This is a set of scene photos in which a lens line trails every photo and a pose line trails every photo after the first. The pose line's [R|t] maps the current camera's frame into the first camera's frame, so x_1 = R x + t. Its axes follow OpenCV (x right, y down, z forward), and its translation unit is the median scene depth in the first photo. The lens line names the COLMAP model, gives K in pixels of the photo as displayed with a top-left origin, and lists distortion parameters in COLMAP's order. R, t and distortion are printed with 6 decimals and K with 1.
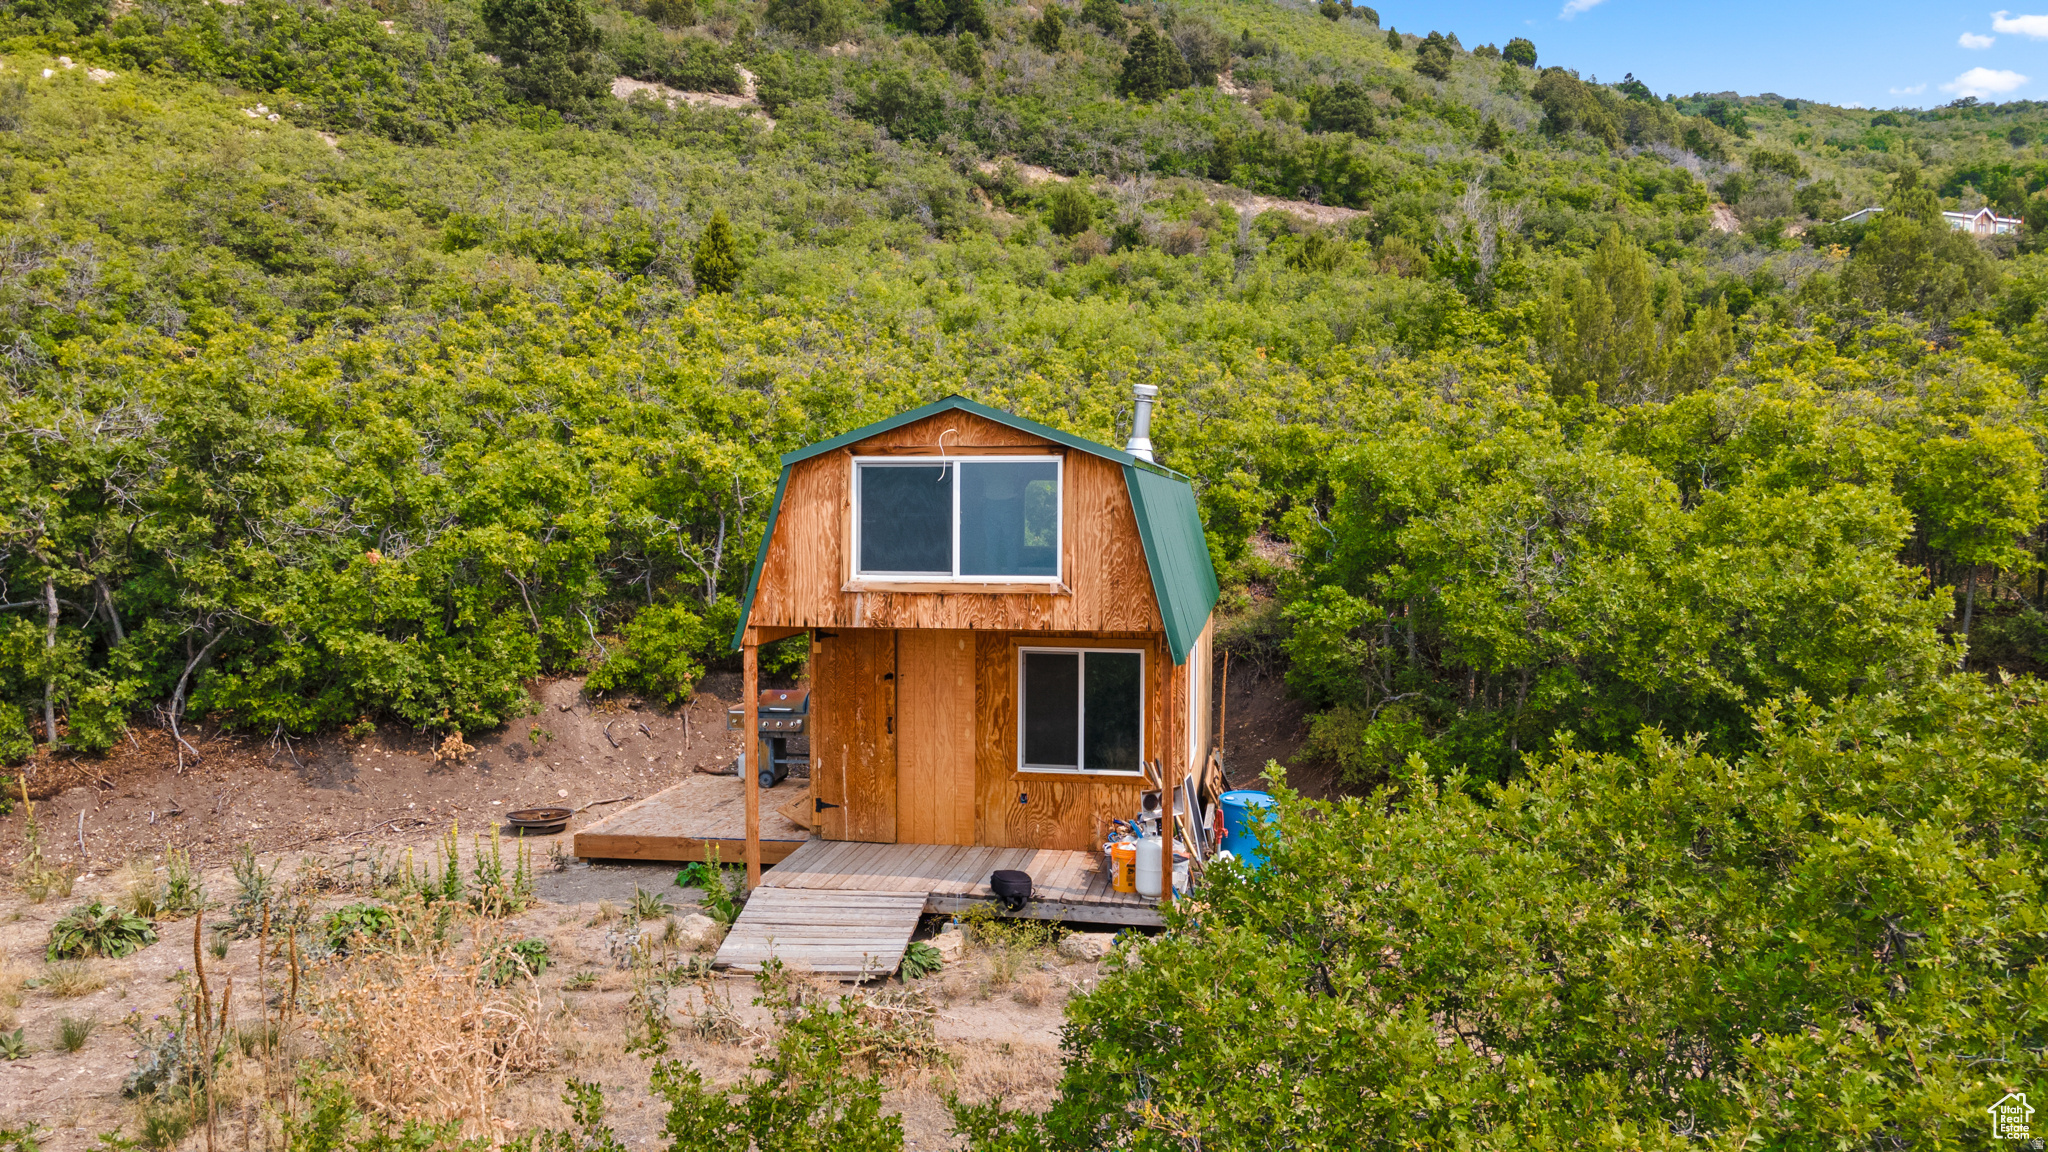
lens RADIAL K [[1508.5, 0, 1021.7], [0, 1508.5, 576.3], [0, 0, 1]] dist [-0.000688, 0.066879]
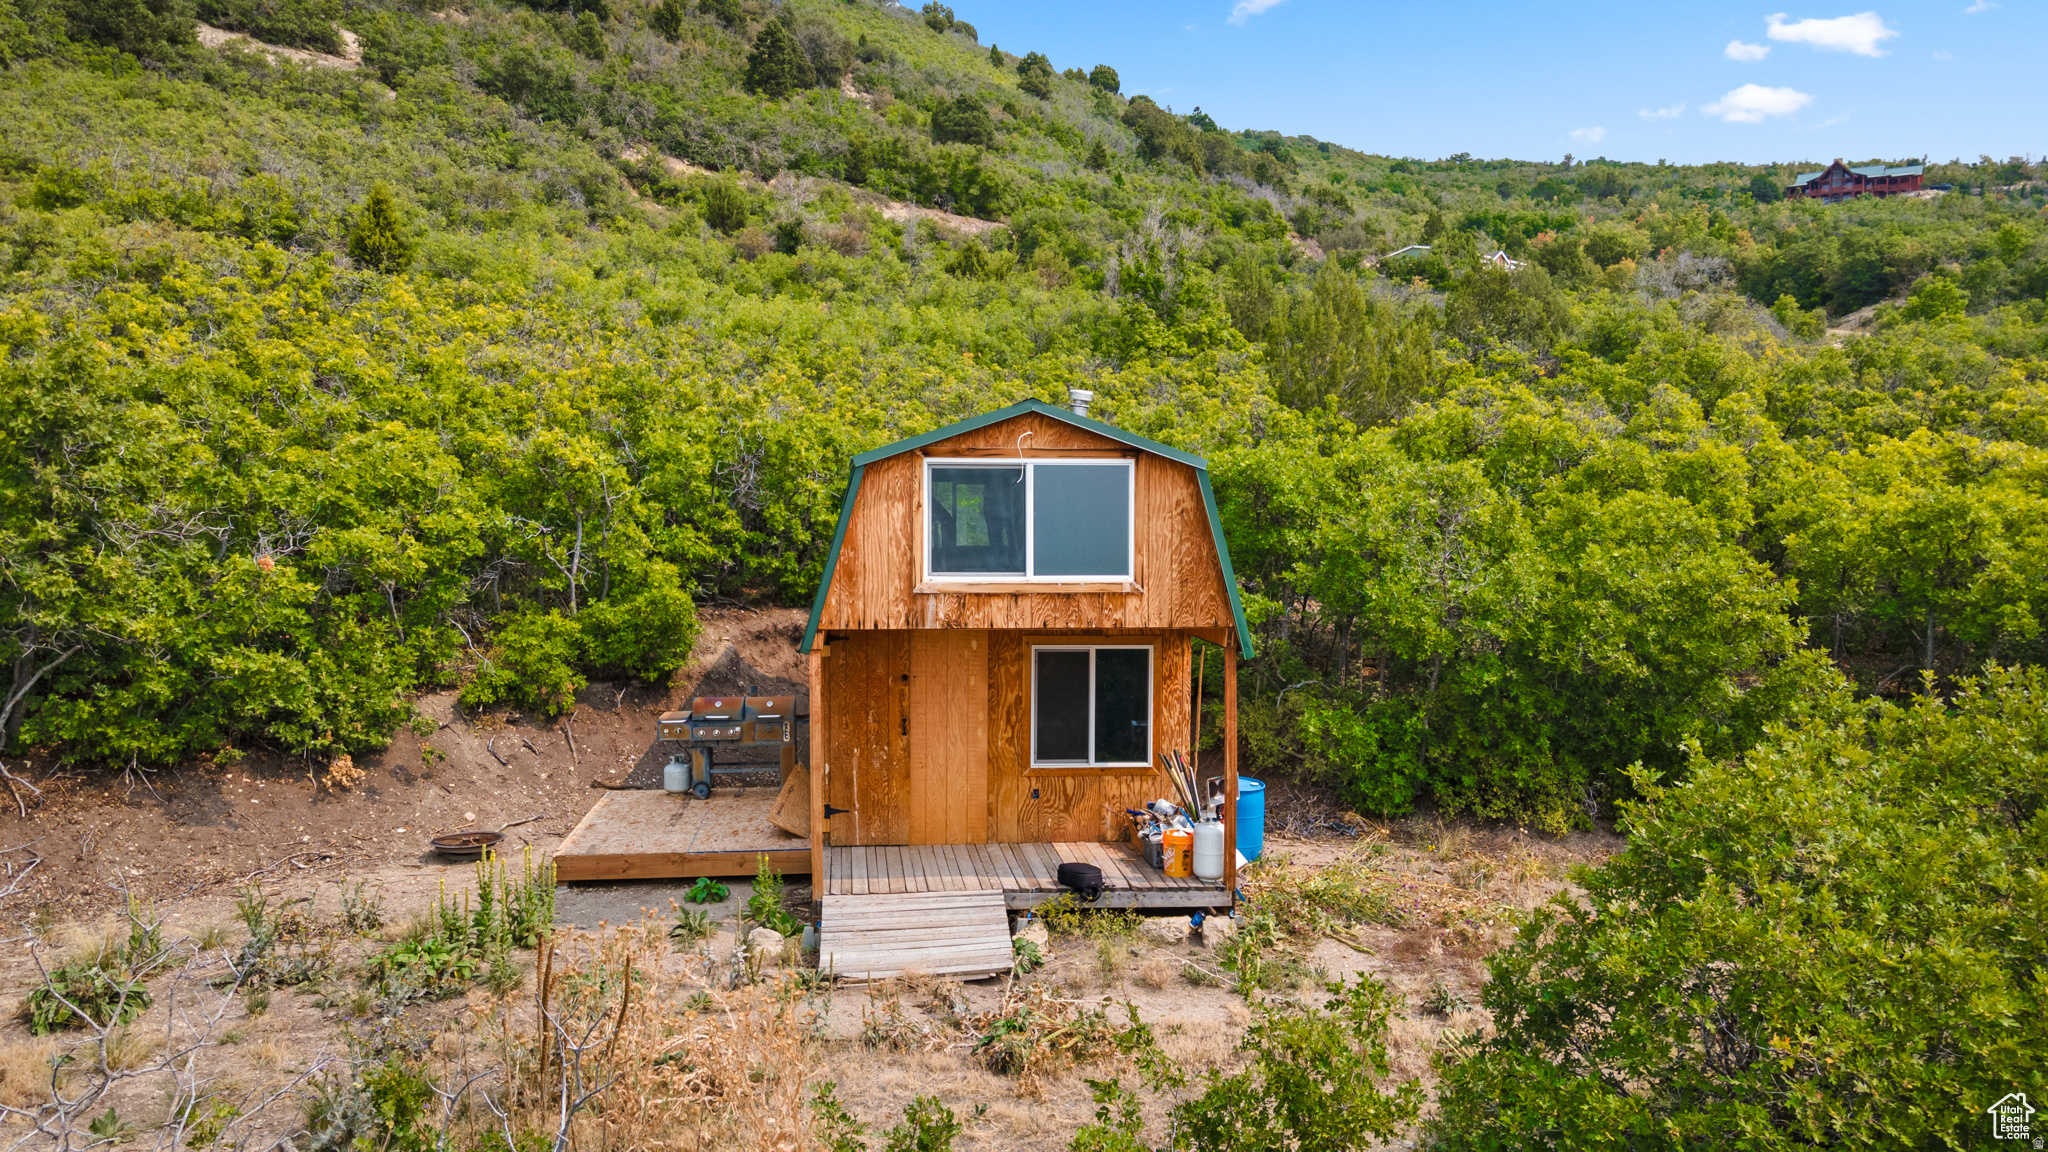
lens RADIAL K [[1506.0, 0, 1024.0], [0, 1506.0, 576.0], [0, 0, 1]] dist [0.005170, 0.072154]
pose [[0.962366, -0.009954, 0.271574, -0.210451], [0.010174, 0.999948, 0.000597, -0.000758], [-0.271566, 0.002188, 0.962417, 0.014841]]
